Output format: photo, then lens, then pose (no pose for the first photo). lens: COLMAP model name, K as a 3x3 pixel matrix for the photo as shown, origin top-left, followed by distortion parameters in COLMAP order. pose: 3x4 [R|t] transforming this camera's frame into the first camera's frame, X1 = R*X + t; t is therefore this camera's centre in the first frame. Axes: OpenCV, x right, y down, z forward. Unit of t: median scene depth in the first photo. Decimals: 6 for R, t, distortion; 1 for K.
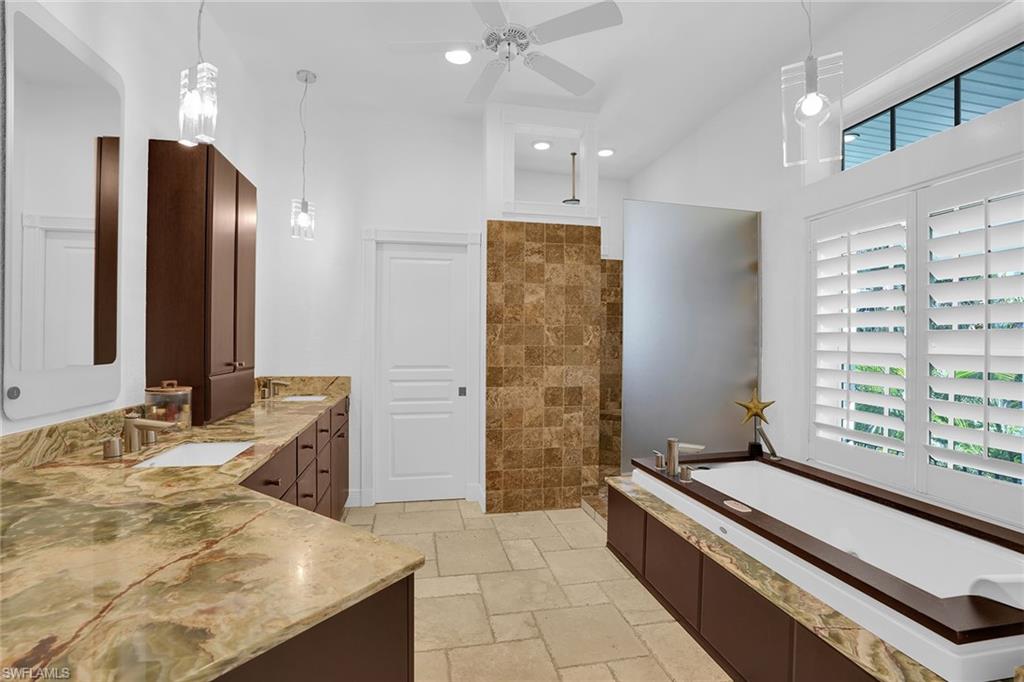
lens RADIAL K [[479.4, 0, 506.9], [0, 479.4, 339.8], [0, 0, 1]] dist [-0.035772, 0.005125]
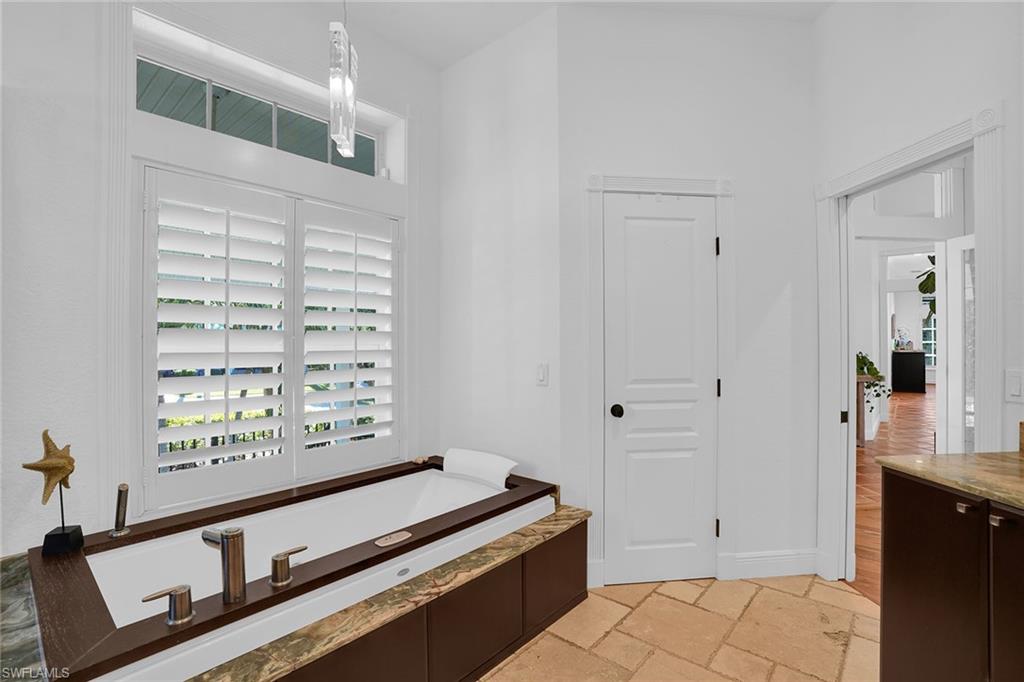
lens RADIAL K [[479.4, 0, 513.0], [0, 479.4, 343.5], [0, 0, 1]] dist [-0.035772, 0.005125]
pose [[-0.609852, -0.015669, 0.792360, -0.328603], [-0.005808, 0.999866, 0.015302, -0.010159], [-0.792494, 0.004729, -0.609862, 1.442544]]
